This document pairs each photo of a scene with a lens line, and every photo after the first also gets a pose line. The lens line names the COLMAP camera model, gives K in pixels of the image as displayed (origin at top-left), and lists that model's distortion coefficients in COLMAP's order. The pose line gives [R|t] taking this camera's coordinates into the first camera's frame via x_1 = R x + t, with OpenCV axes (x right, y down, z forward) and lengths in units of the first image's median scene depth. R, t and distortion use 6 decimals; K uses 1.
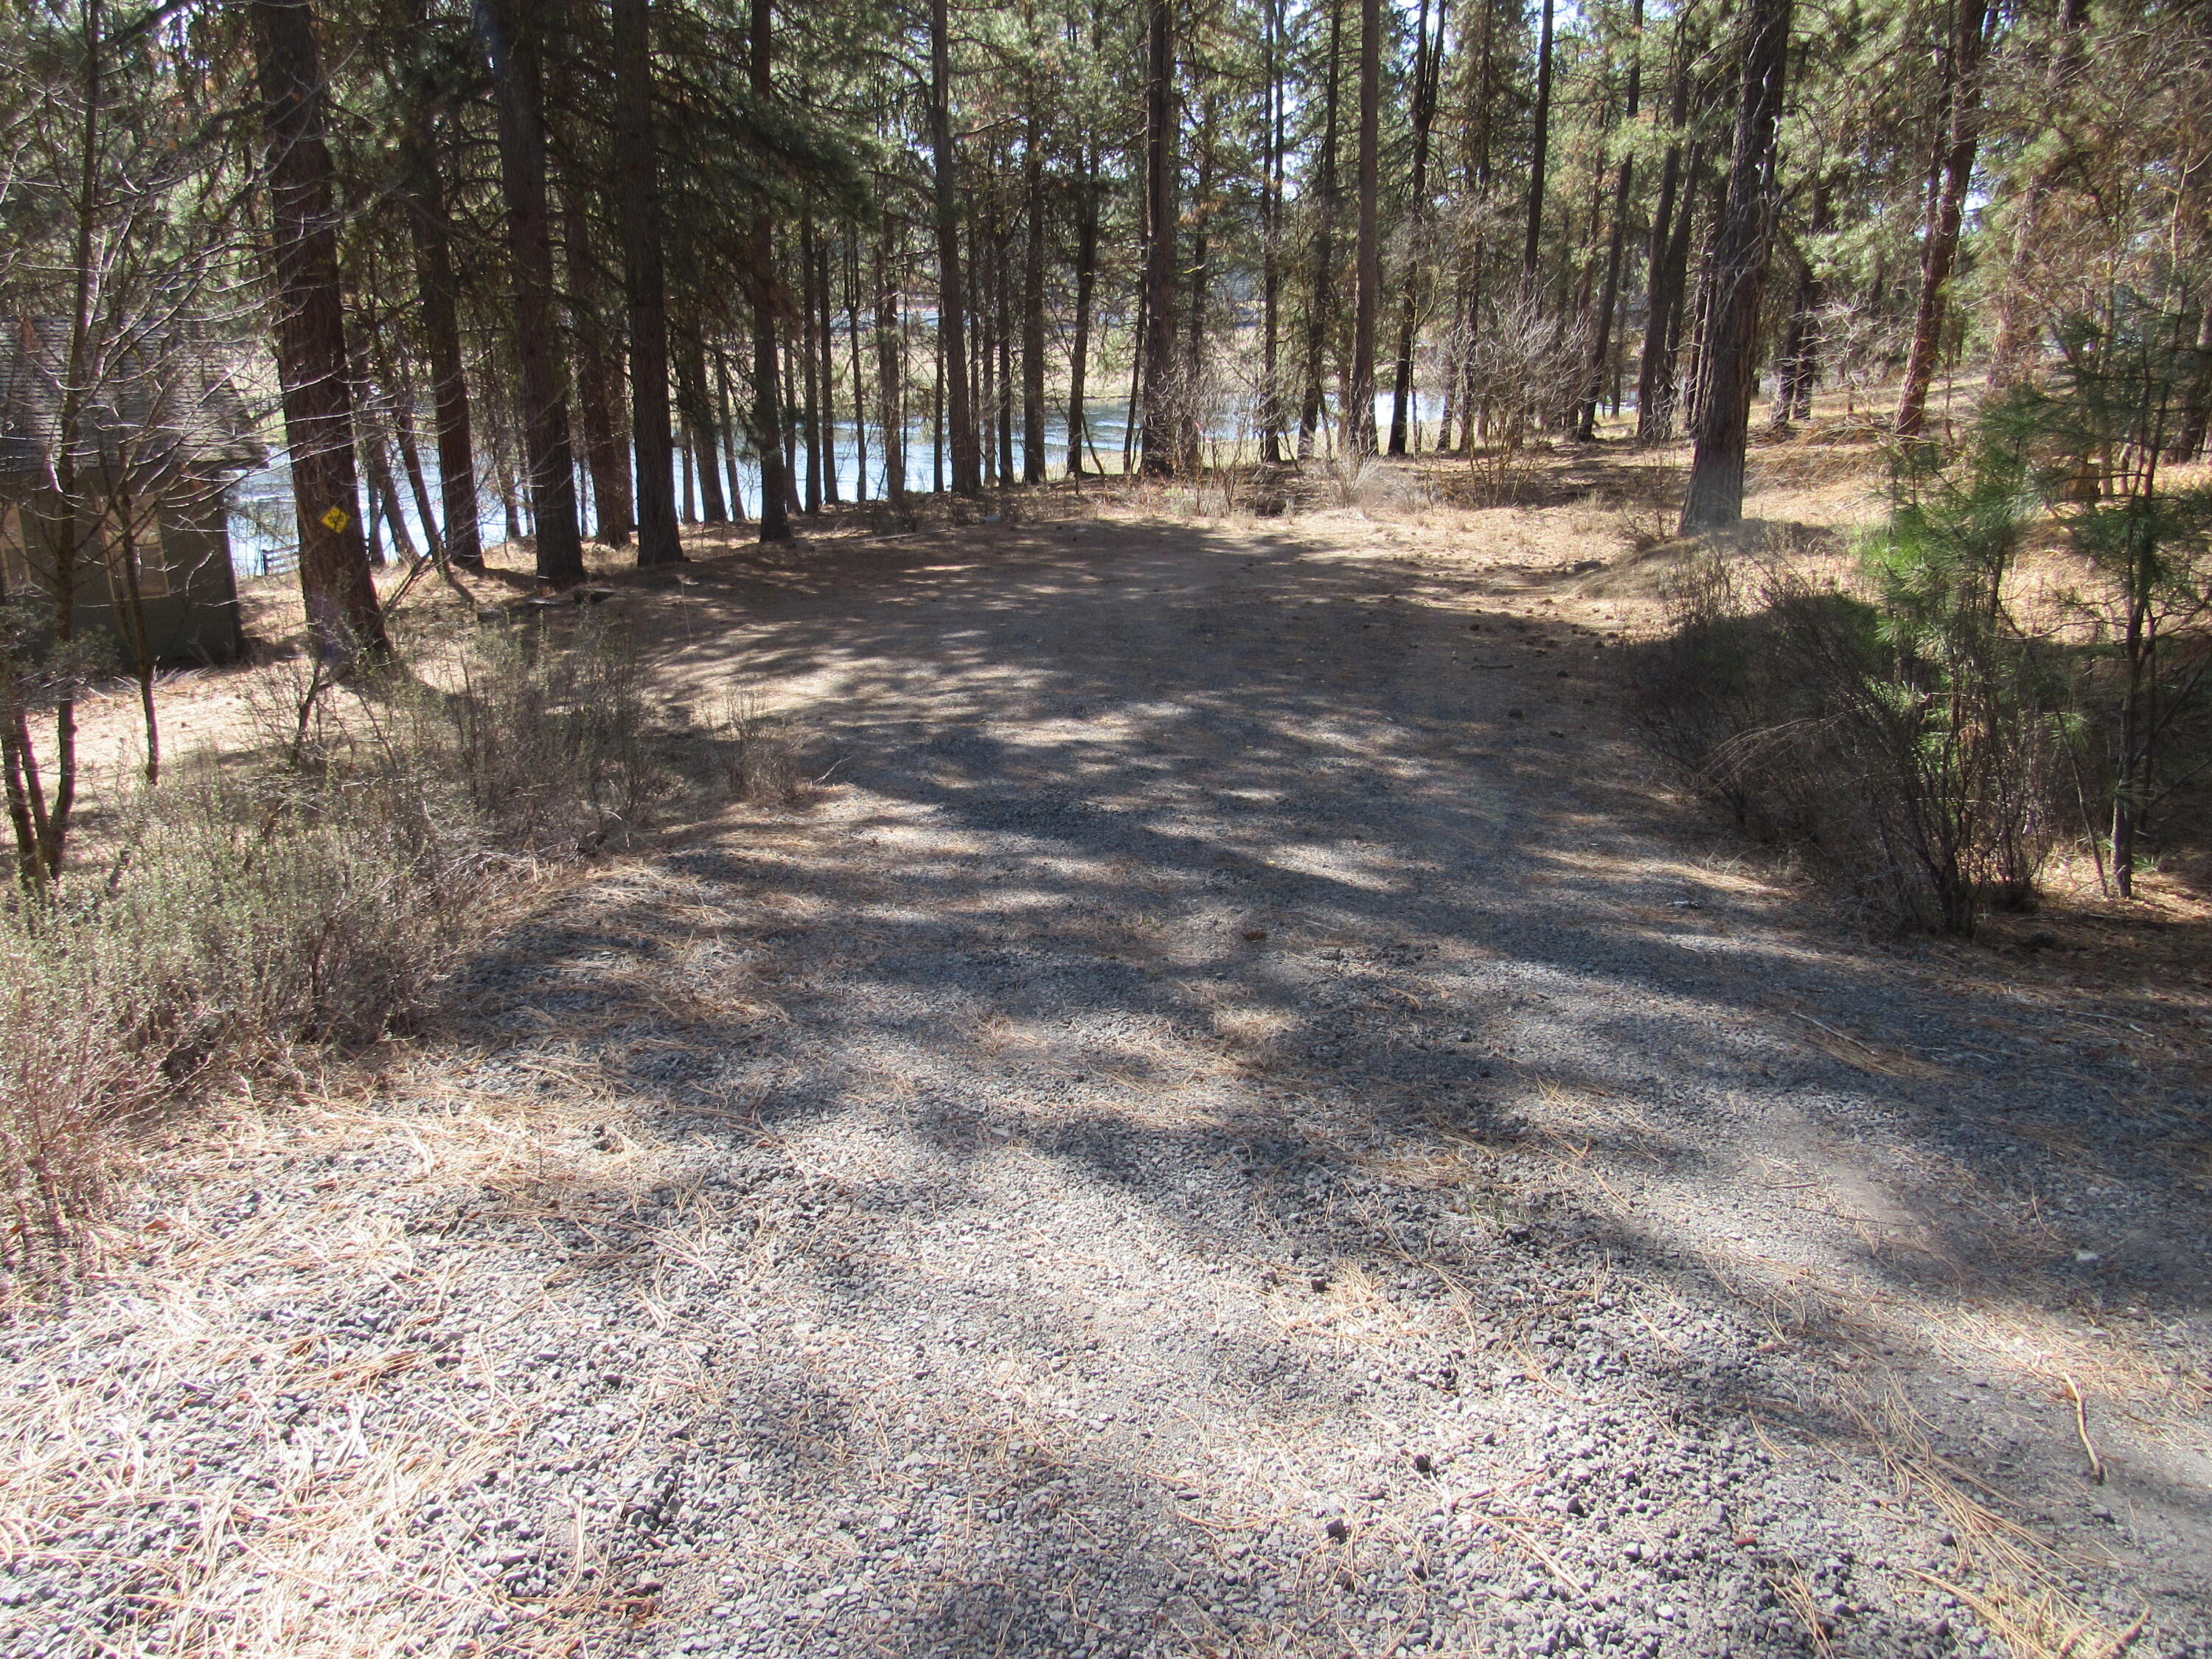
lens RADIAL K [[1562.9, 0, 1106.0], [0, 1562.9, 829.5], [0, 0, 1]] dist [-0.026299, 0.006190]
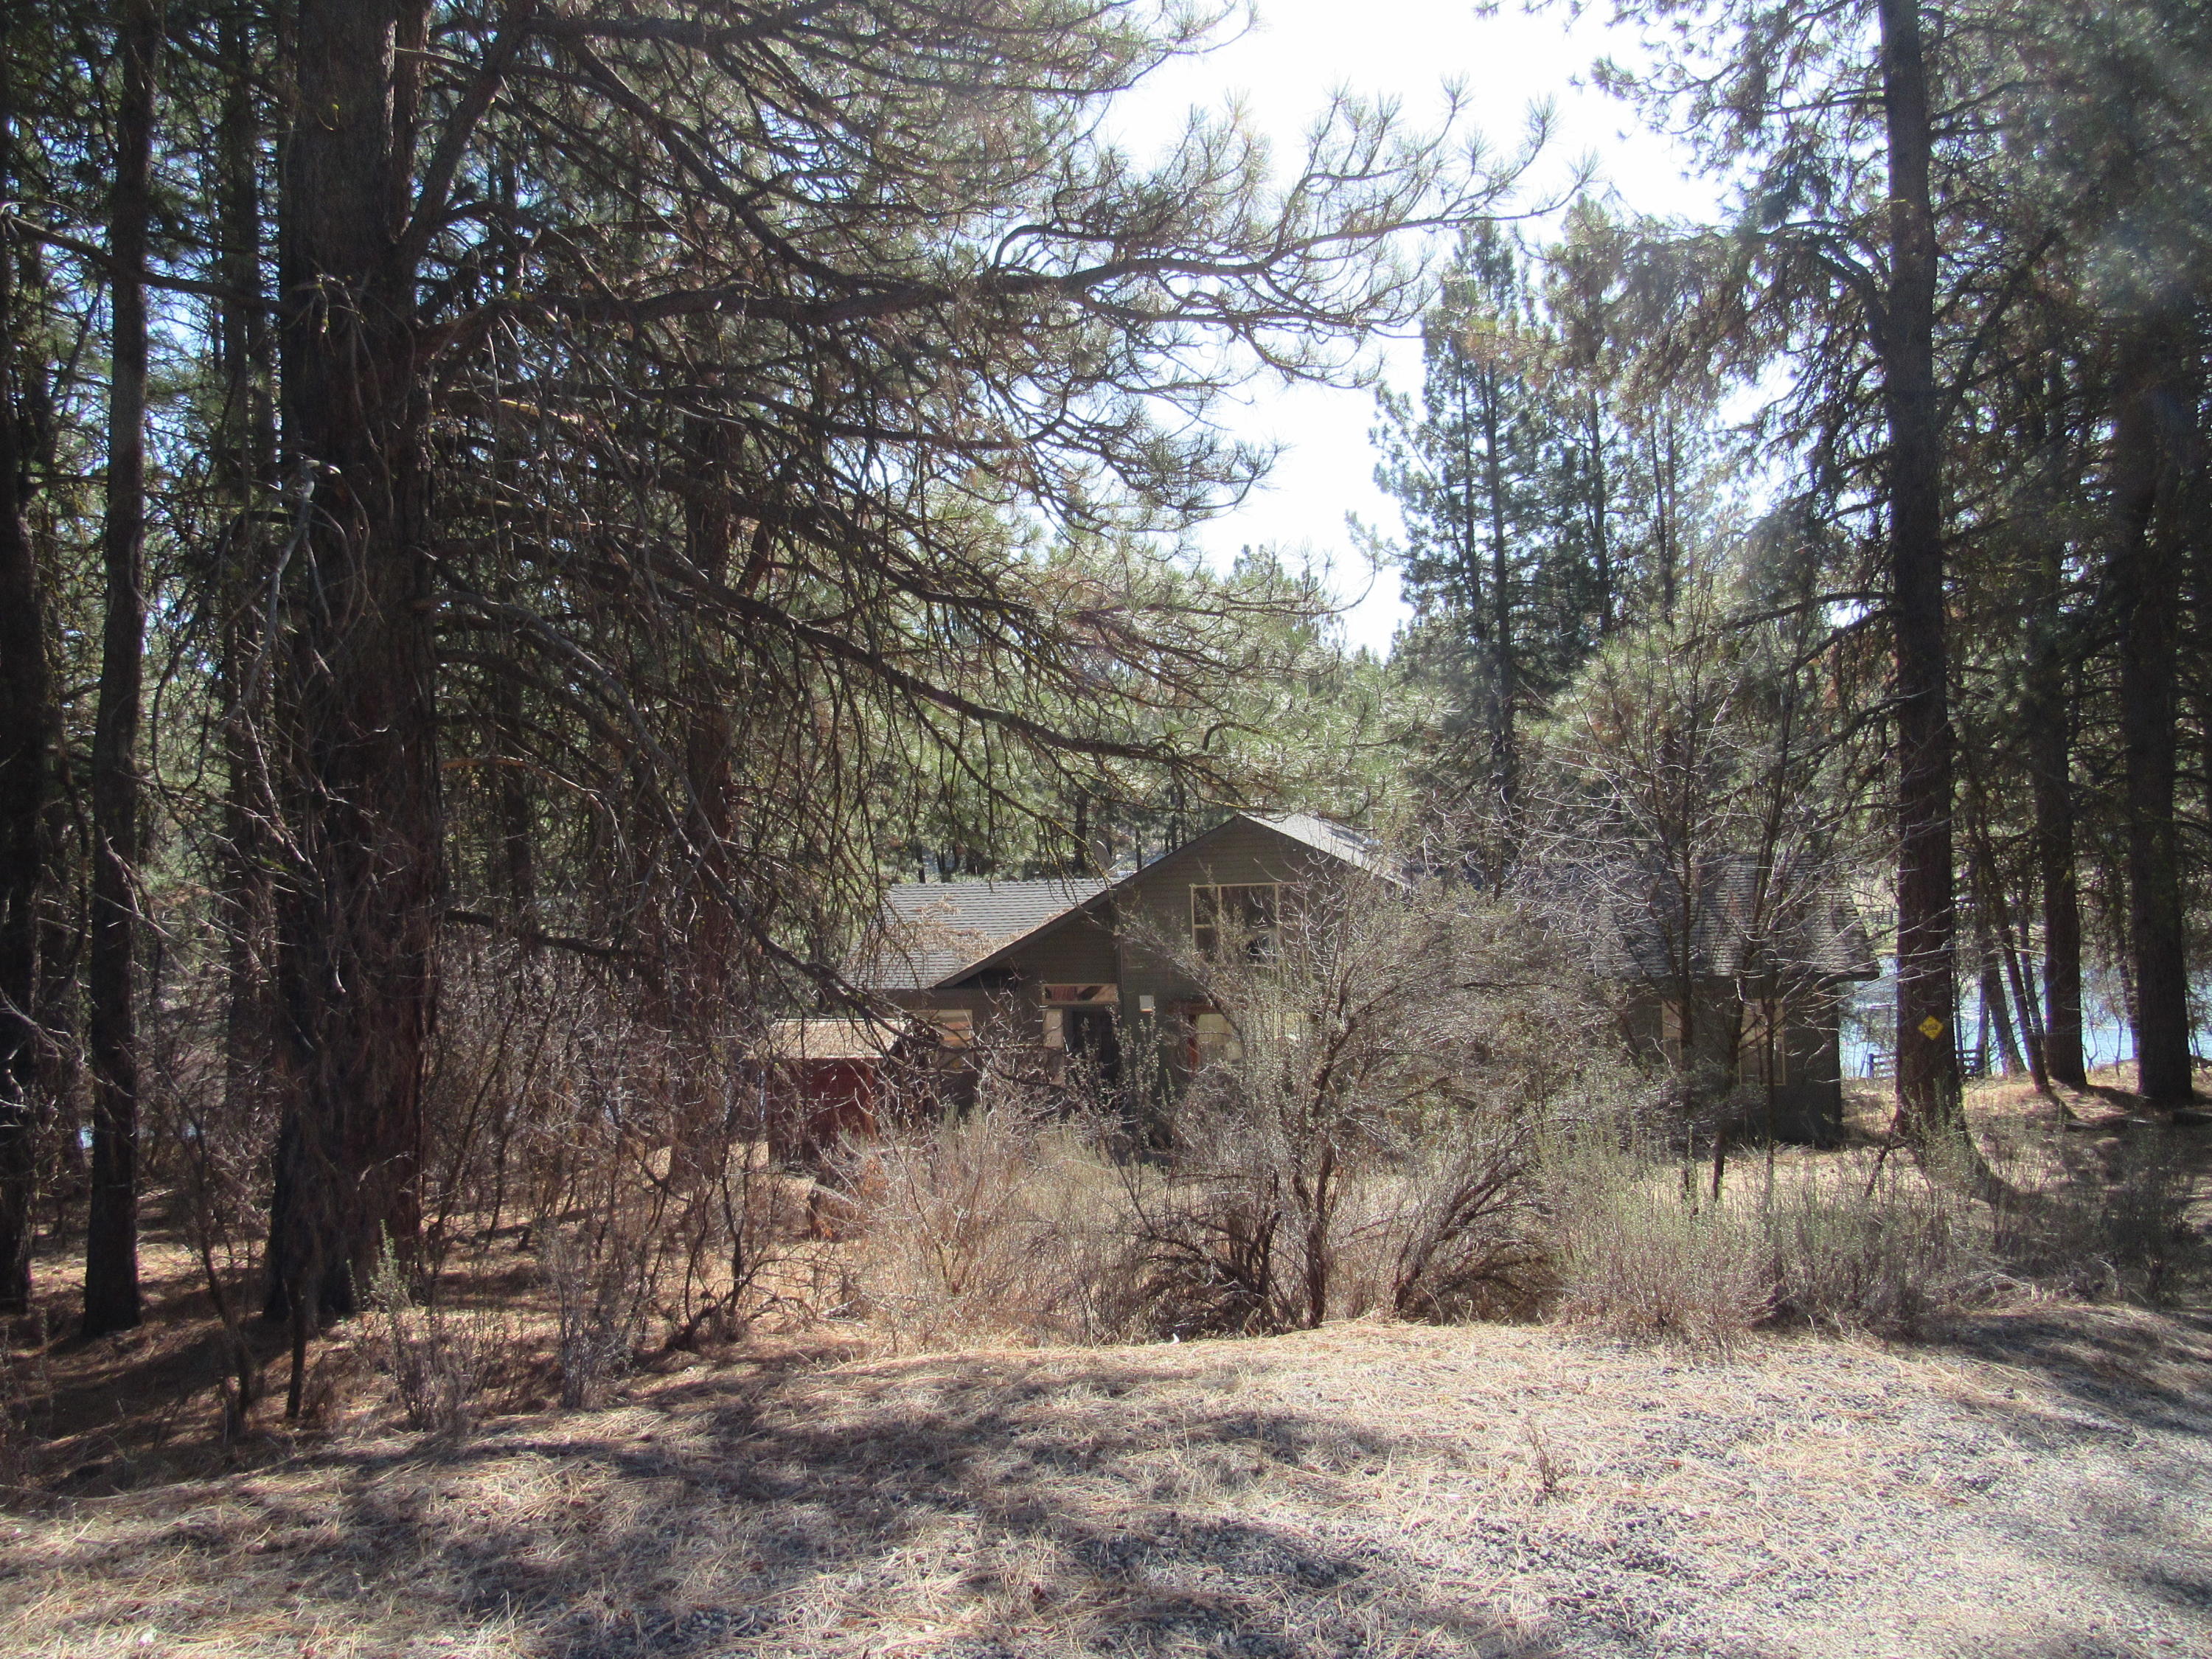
lens RADIAL K [[1562.9, 0, 1106.0], [0, 1562.9, 829.5], [0, 0, 1]] dist [-0.026299, 0.006190]
pose [[0.583315, -0.053536, -0.810479, 0.065624], [-0.207341, 0.954953, -0.212306, 0.023302], [0.785336, 0.291887, 0.545939, -0.114124]]
